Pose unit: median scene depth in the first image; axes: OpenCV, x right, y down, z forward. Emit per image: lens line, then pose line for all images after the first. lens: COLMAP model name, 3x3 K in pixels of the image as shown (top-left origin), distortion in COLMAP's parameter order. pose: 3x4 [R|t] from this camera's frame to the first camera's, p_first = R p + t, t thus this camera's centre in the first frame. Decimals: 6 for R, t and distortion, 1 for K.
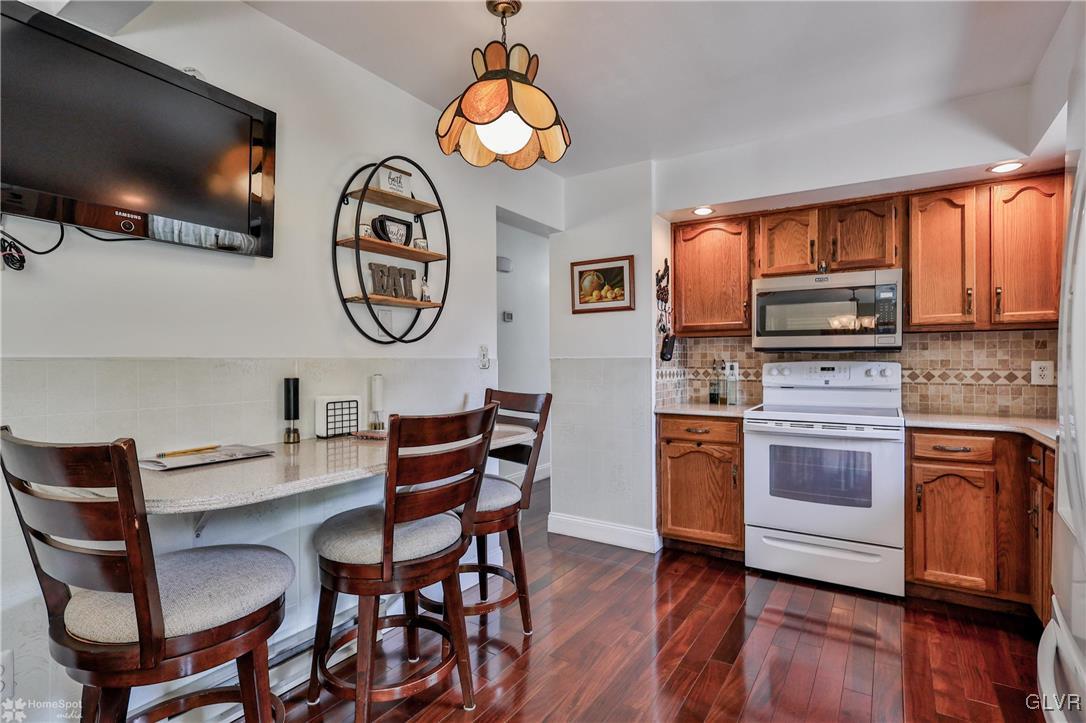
lens RADIAL K [[543.2, 0, 547.9], [0, 543.2, 359.1], [0, 0, 1]] dist [0.000771, -0.000022]
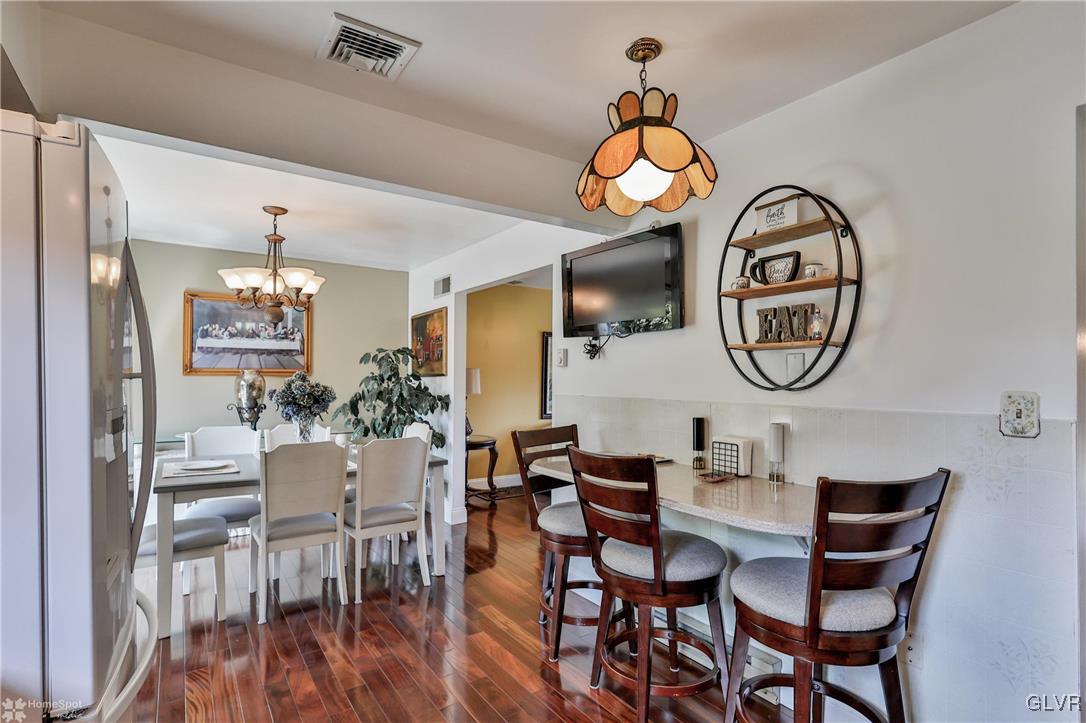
lens RADIAL K [[538.0, 0, 537.8], [0, 538.0, 364.7], [0, 0, 1]] dist [-0.001541, -0.000279]
pose [[-0.387832, -0.018708, -0.921540, 0.592264], [-0.001436, 0.999805, -0.019693, -0.044858], [0.921729, -0.006314, -0.387783, 0.808618]]
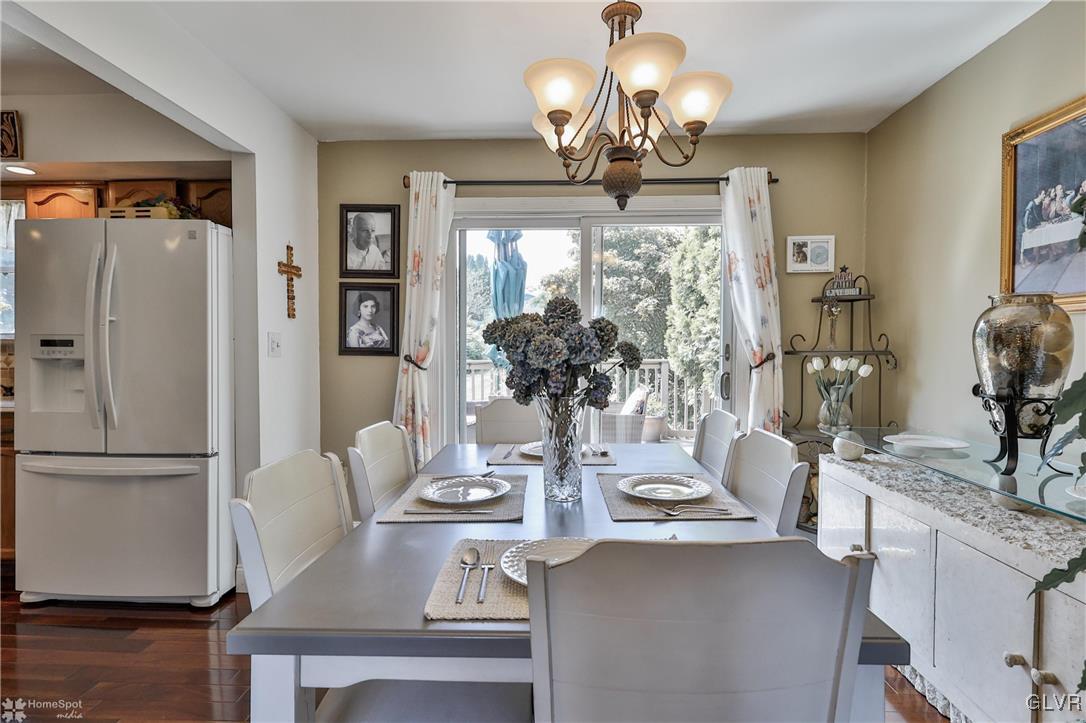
lens RADIAL K [[543.2, 0, 547.9], [0, 543.2, 359.1], [0, 0, 1]] dist [0.000771, -0.000022]
pose [[-0.519599, -0.019663, 0.854184, -0.812931], [-0.001565, 0.999755, 0.022062, -0.000848], [-0.854409, 0.010126, -0.519503, 0.129641]]
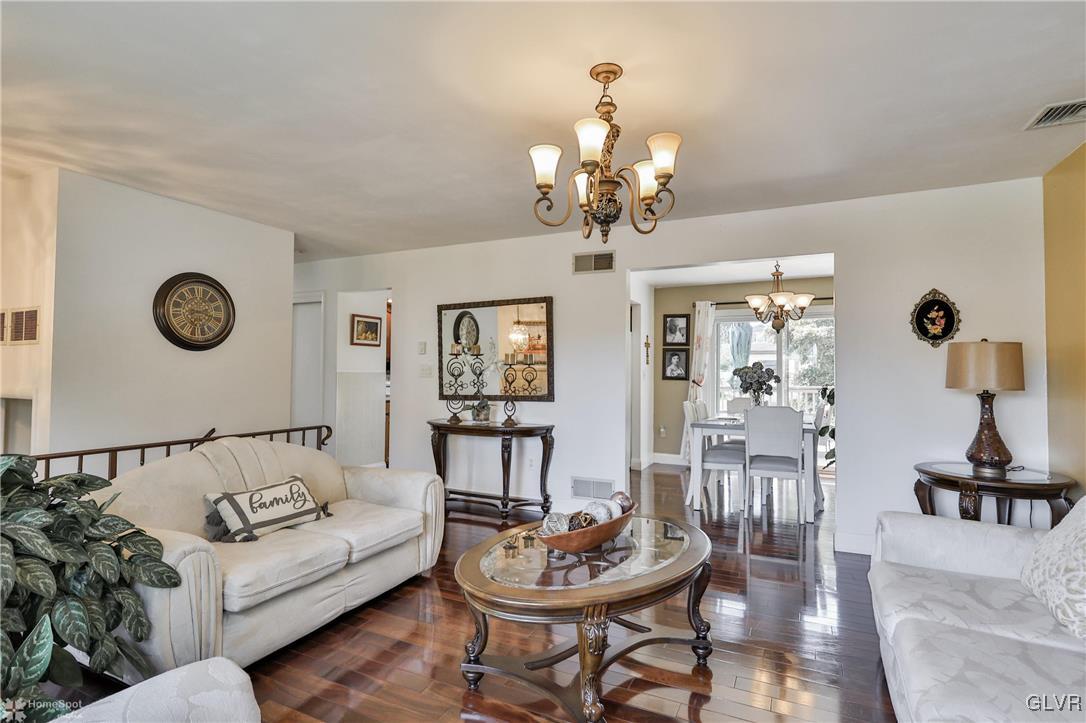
lens RADIAL K [[543.2, 0, 547.9], [0, 543.2, 359.1], [0, 0, 1]] dist [0.000771, -0.000022]
pose [[-0.133434, 0.029901, 0.990607, -2.134222], [-0.011319, 0.999434, -0.031692, 0.006213], [-0.990993, -0.015442, -0.133020, 0.809274]]
